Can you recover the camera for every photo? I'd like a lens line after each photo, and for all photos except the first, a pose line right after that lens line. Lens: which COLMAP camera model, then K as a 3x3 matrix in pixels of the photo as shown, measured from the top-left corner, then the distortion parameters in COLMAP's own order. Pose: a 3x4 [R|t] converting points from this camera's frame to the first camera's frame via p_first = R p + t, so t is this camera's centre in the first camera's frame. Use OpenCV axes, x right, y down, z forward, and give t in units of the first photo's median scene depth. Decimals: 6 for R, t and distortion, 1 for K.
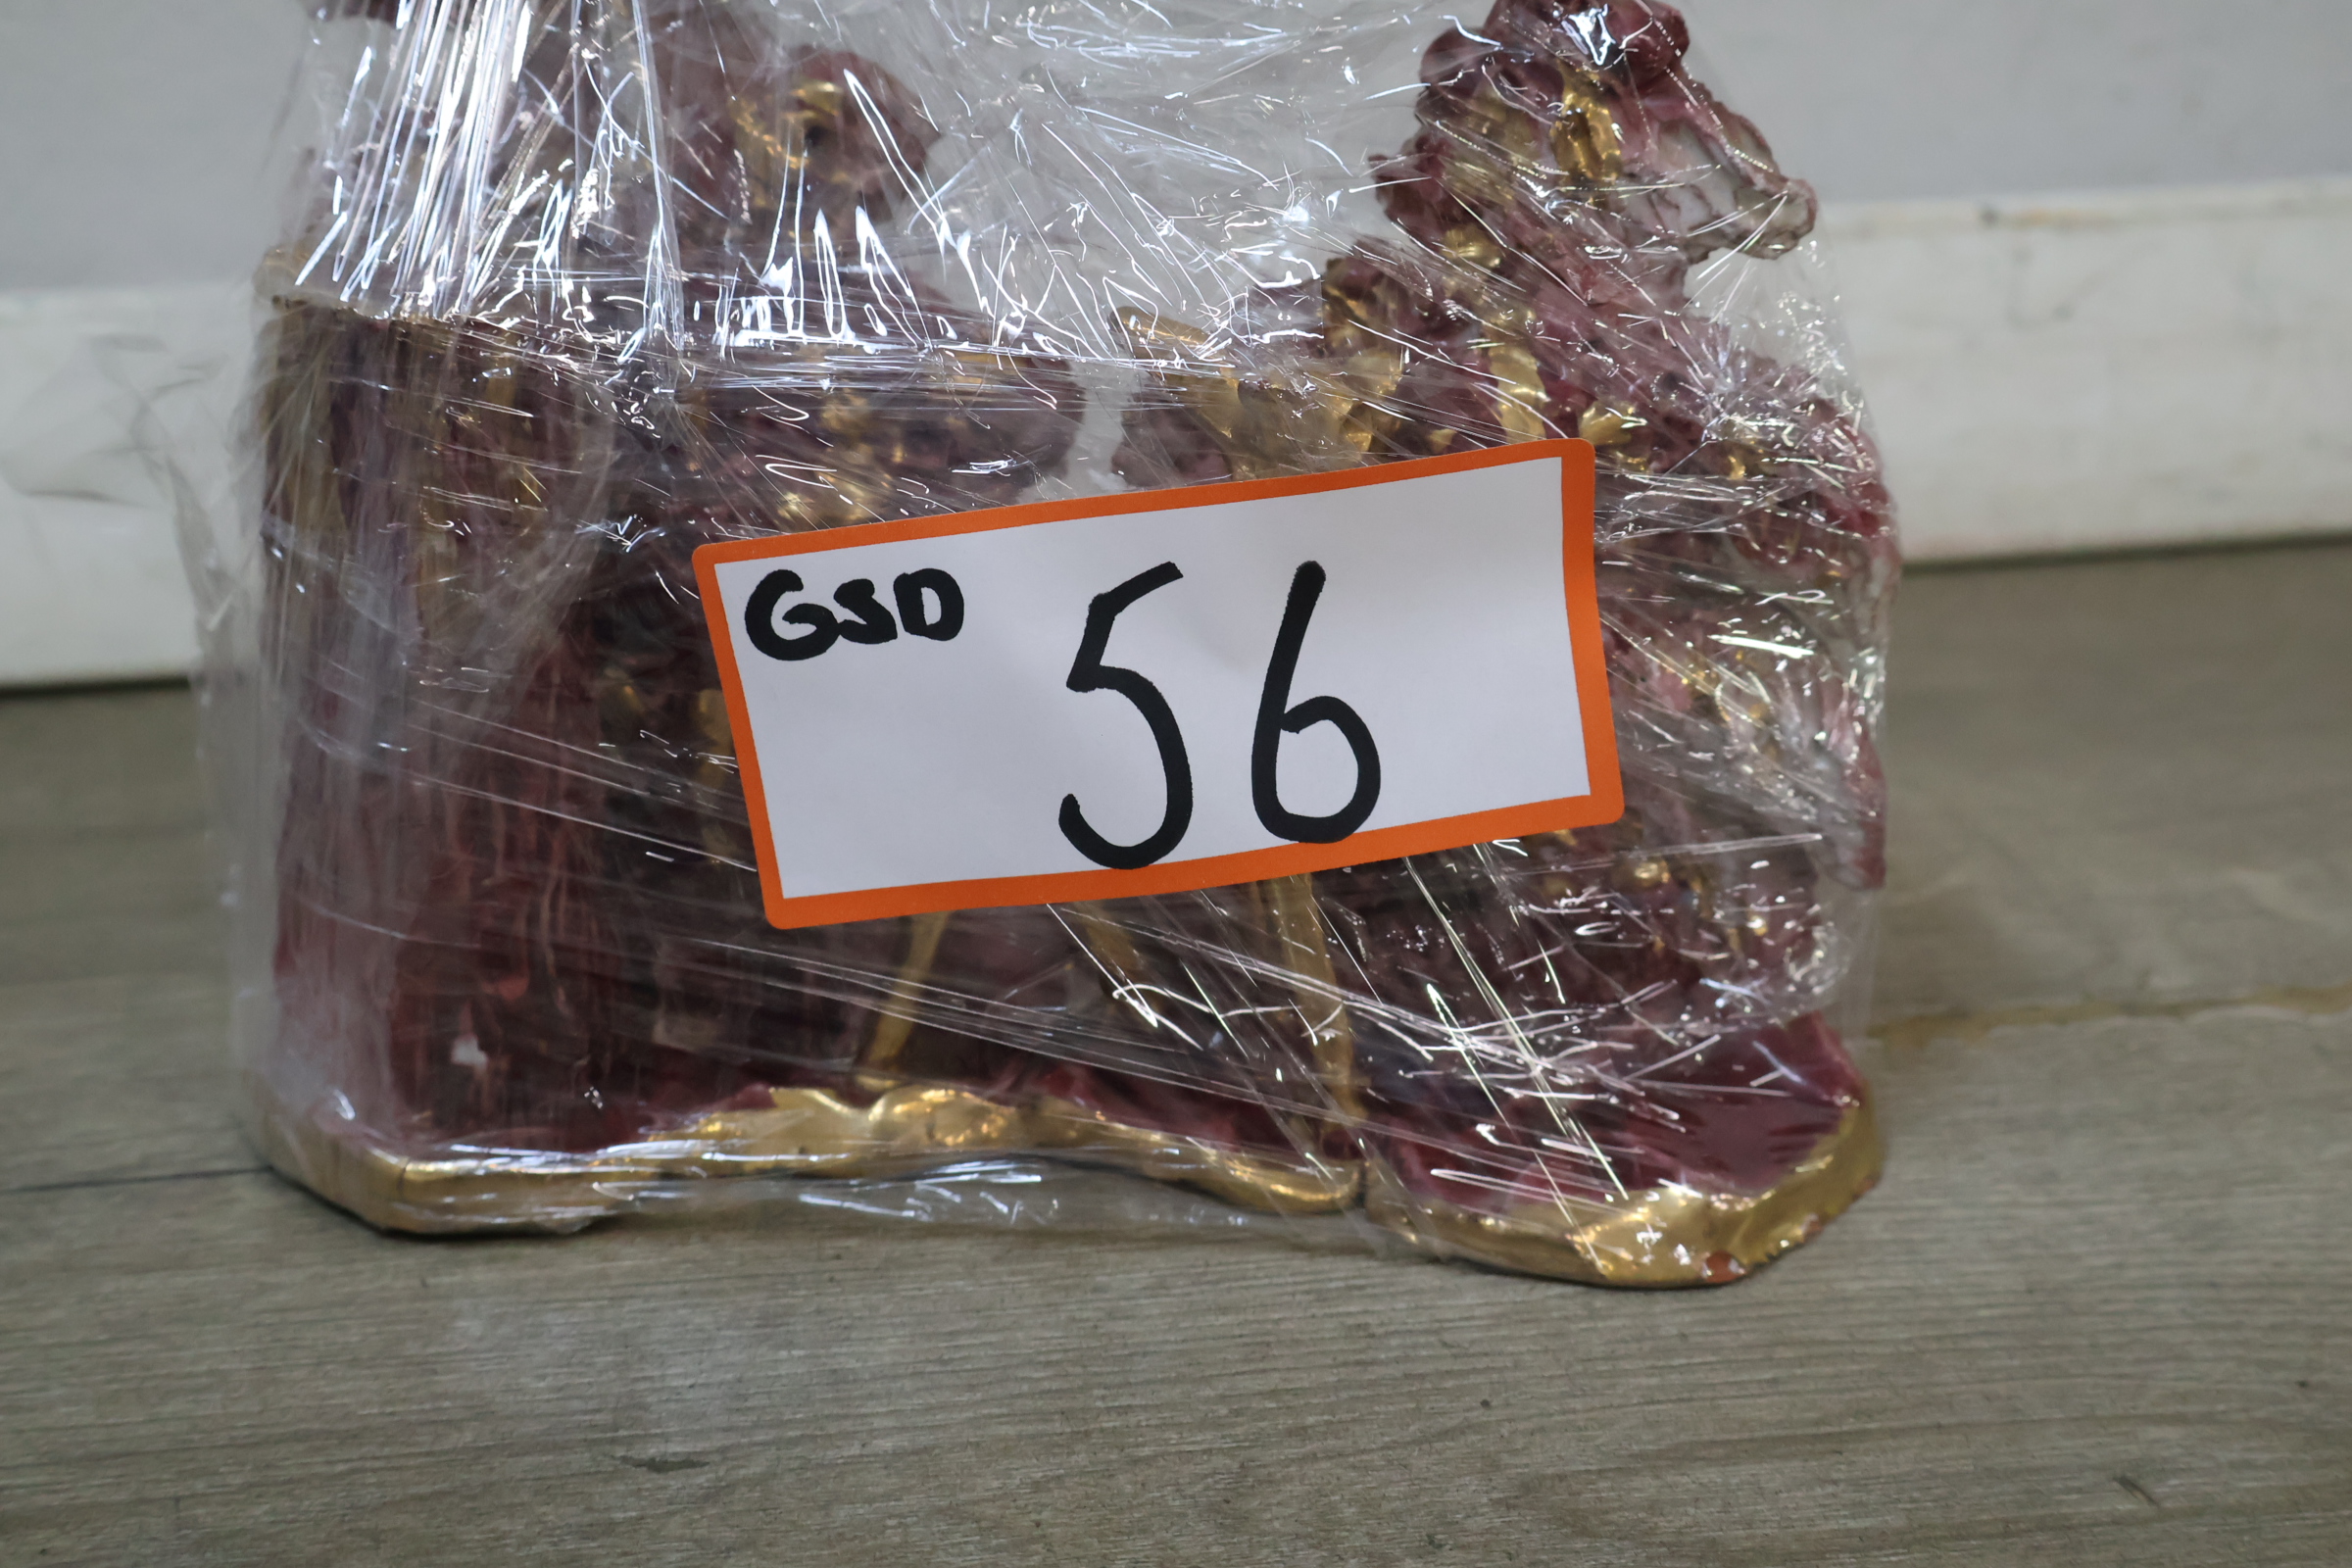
lens RADIAL K [[2835.0, 0, 1162.6], [0, 2835.0, 768.2], [0, 0, 1]] dist [0.012967, 0.000000]
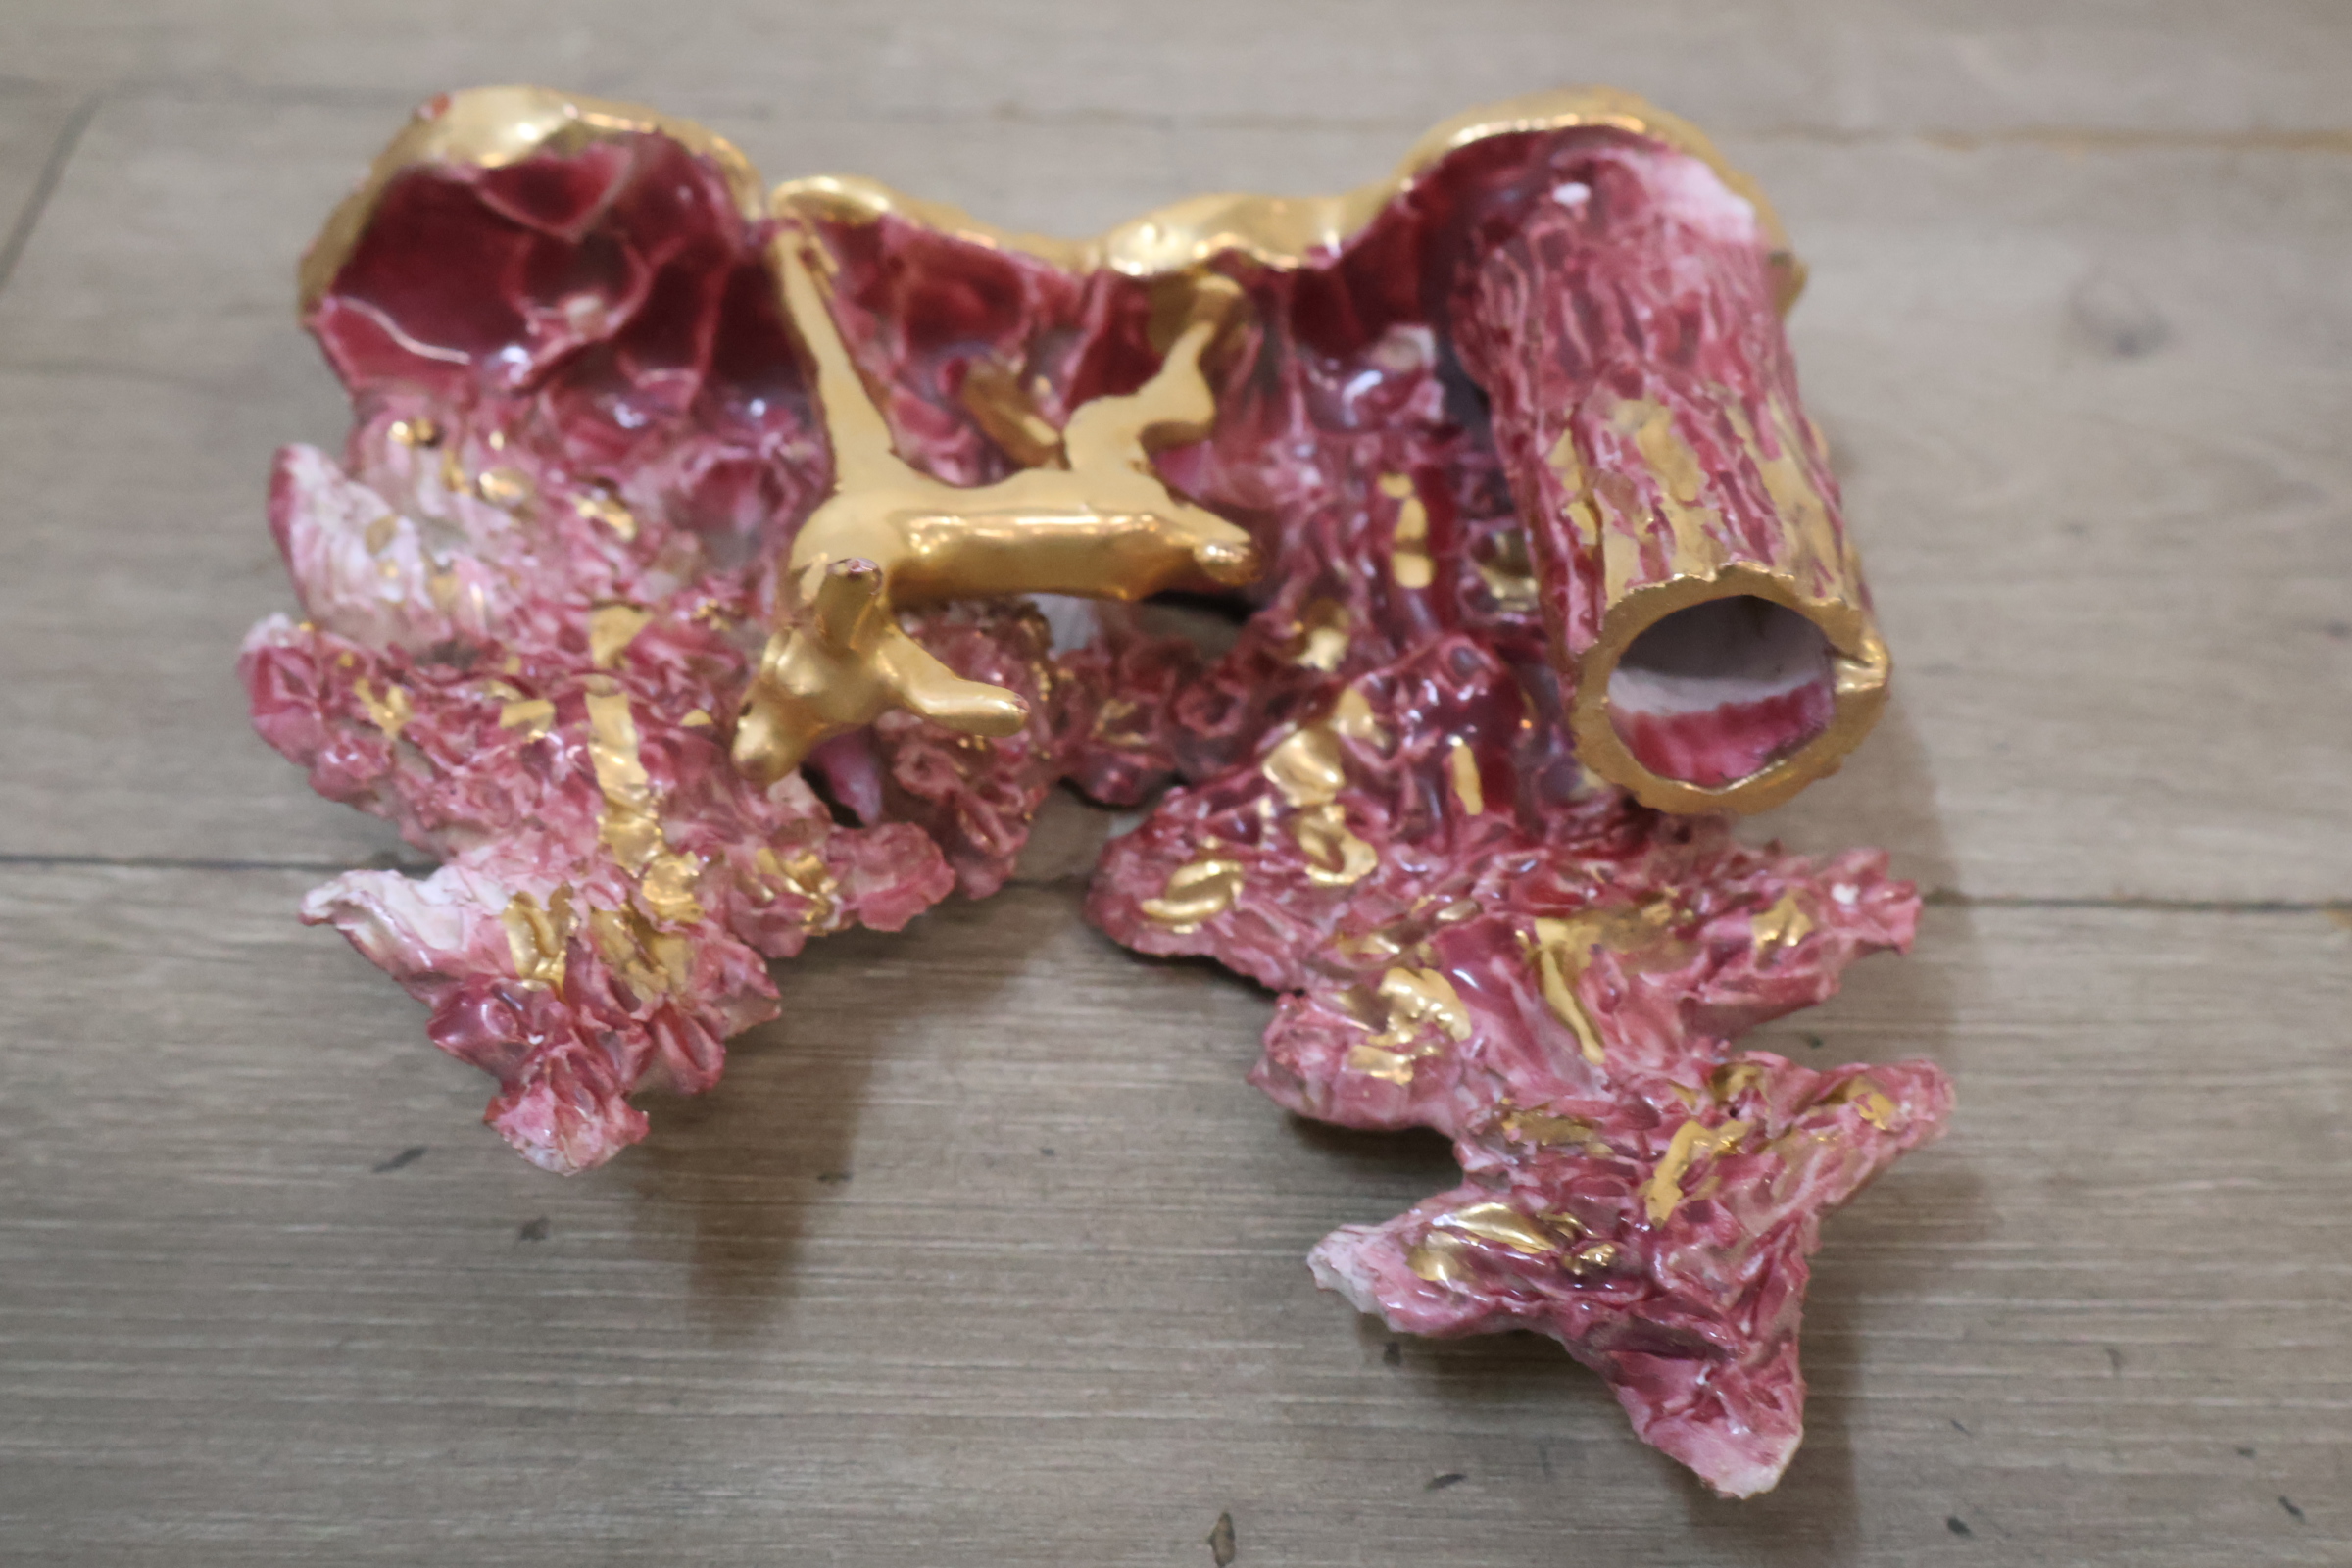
lens RADIAL K [[2835.0, 0, 1165.5], [0, 2835.0, 740.1], [0, 0, 1]] dist [0.012967, 0.000000]
pose [[-0.995508, 0.089058, -0.032138, -0.033248], [-0.093397, -0.868026, 0.487655, -0.632377], [0.015533, 0.488466, 0.872445, 0.143347]]
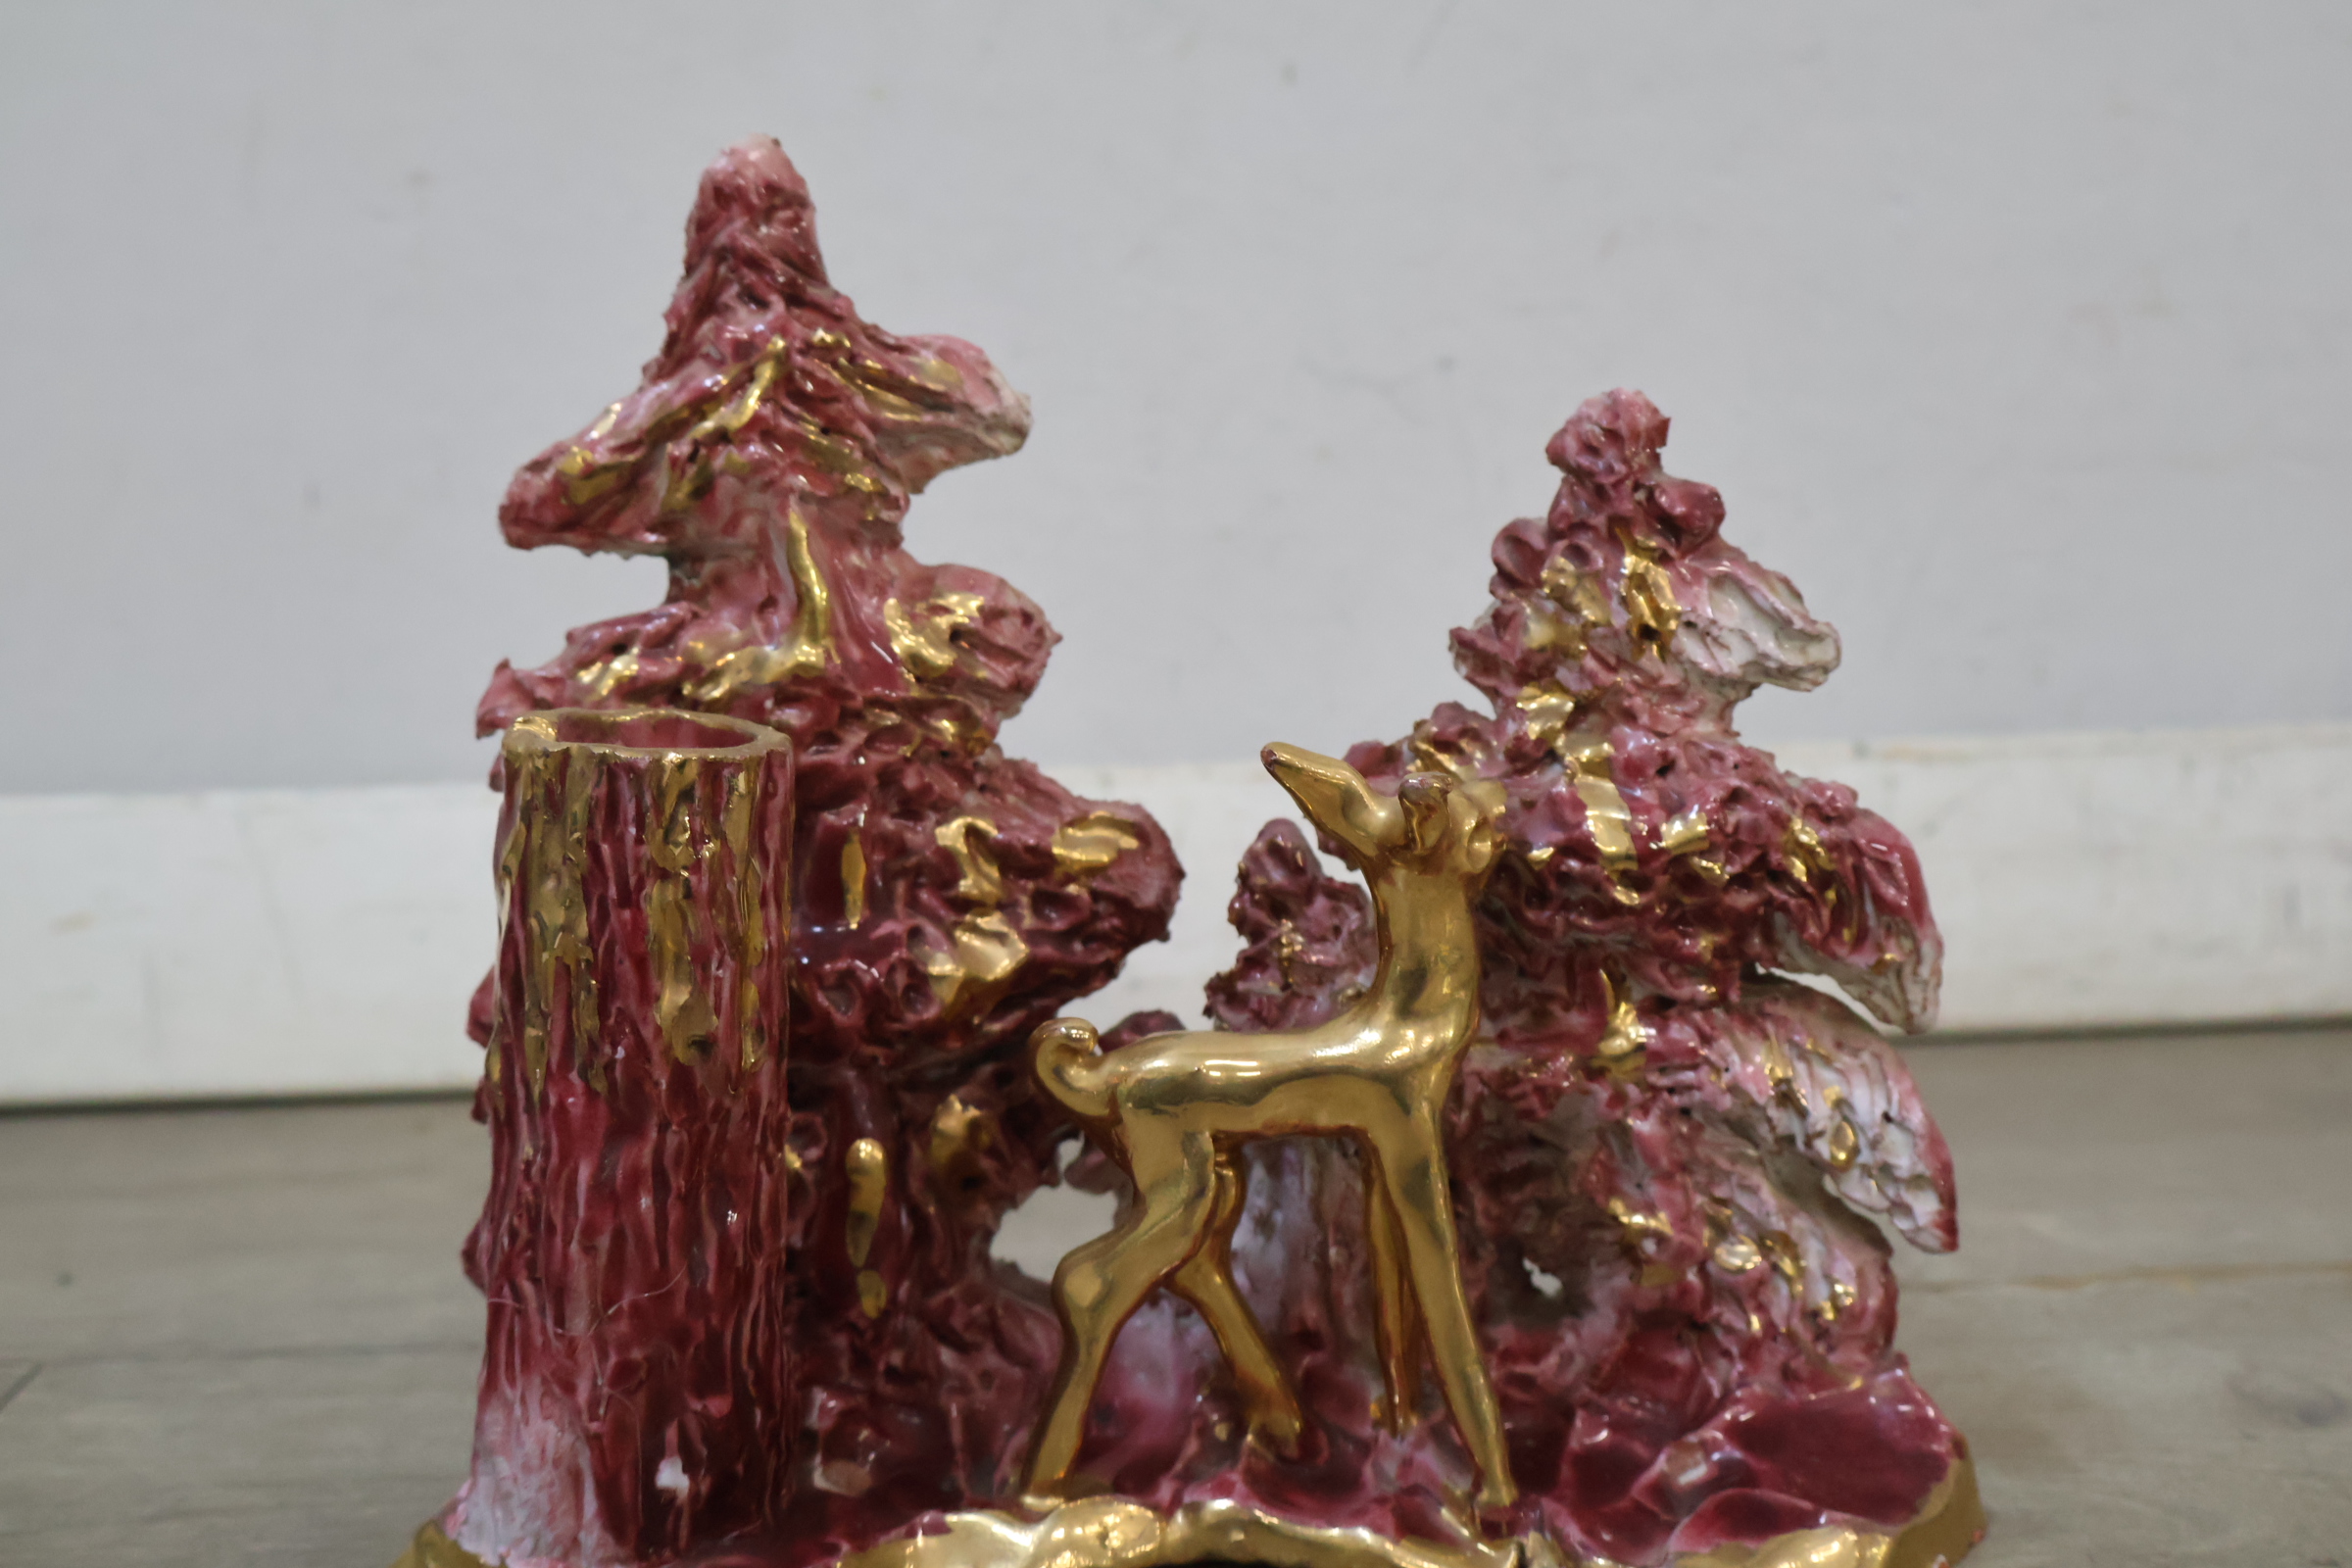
lens RADIAL K [[2835.0, 0, 1162.9], [0, 2835.0, 764.5], [0, 0, 1]] dist [0.012967, 0.000000]
pose [[0.992765, -0.033305, 0.115360, -0.185186], [0.064312, 0.958821, -0.276634, 0.155879], [-0.101397, 0.282051, 0.954026, -0.082175]]
